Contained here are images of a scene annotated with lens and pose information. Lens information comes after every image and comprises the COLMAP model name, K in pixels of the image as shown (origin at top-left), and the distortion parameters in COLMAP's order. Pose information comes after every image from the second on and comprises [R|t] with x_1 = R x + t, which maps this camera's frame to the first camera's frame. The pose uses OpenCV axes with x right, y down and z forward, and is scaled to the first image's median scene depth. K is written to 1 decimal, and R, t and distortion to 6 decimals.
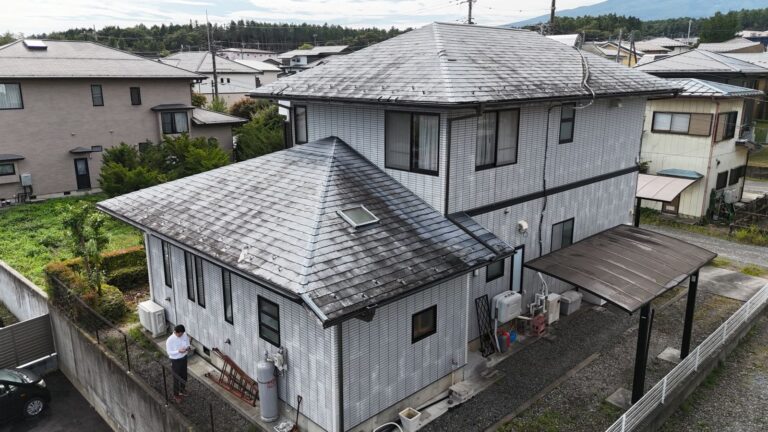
lens RADIAL K [[575.5, 0, 384.0], [0, 575.5, 216.0], [0, 0, 1]] dist [0.003561, -0.002252]
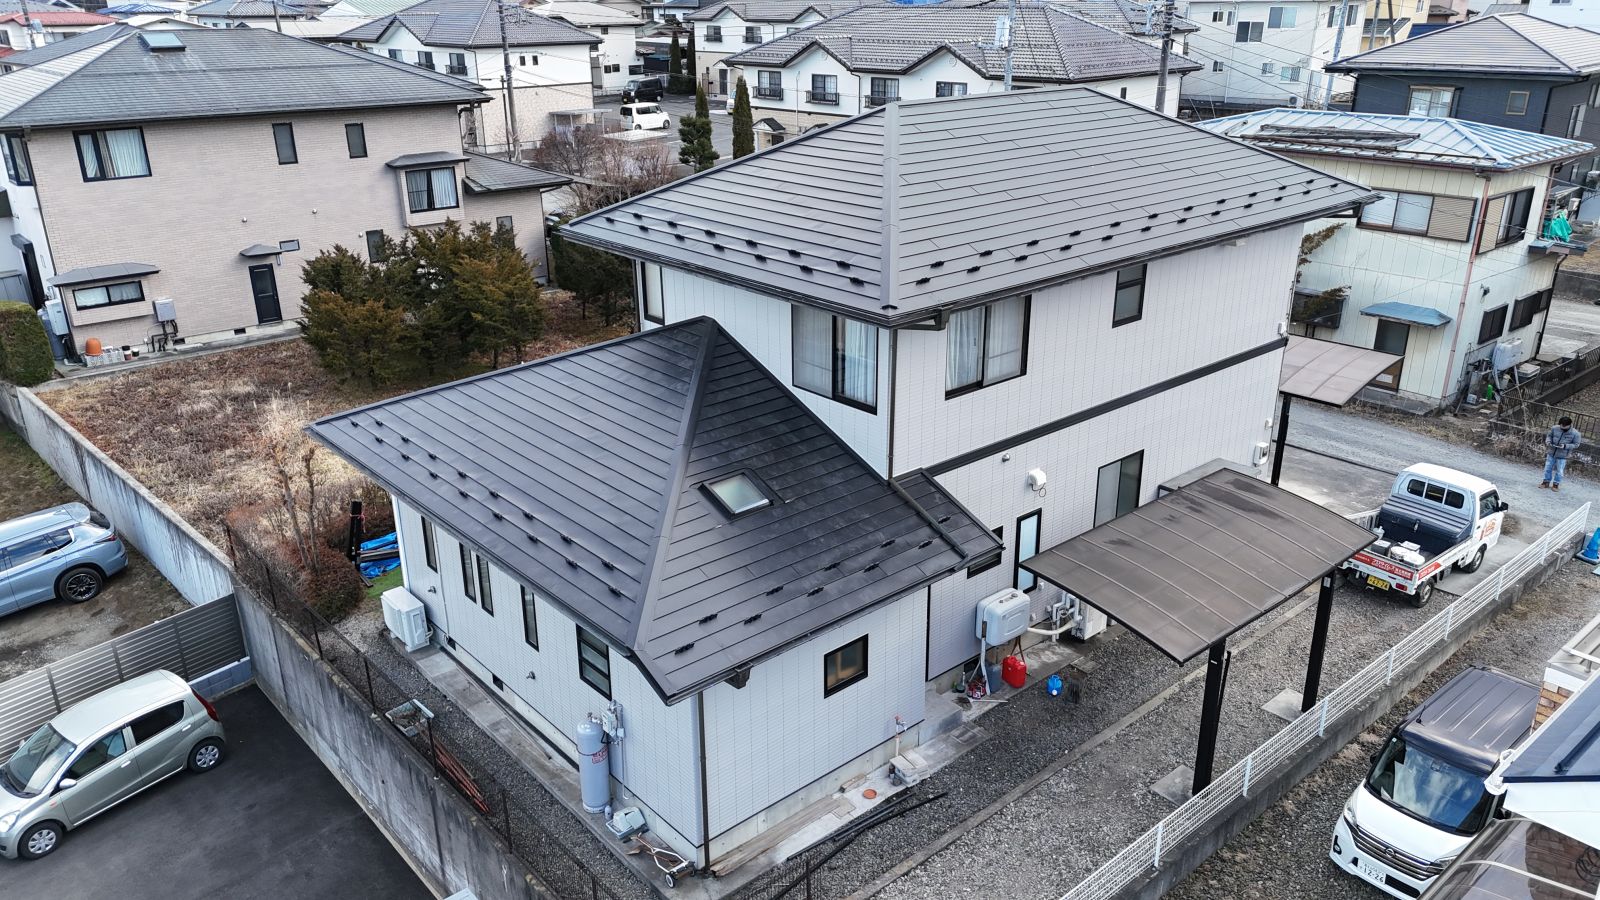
lens RADIAL K [[1201.4, 0, 800.0], [0, 1201.4, 450.0], [0, 0, 1]] dist [0.004248, 0.003049]
pose [[0.998266, 0.011994, -0.057632, 0.068382], [-0.004344, 0.991364, 0.131066, -0.152434], [0.058707, -0.130588, 0.989697, -0.173465]]
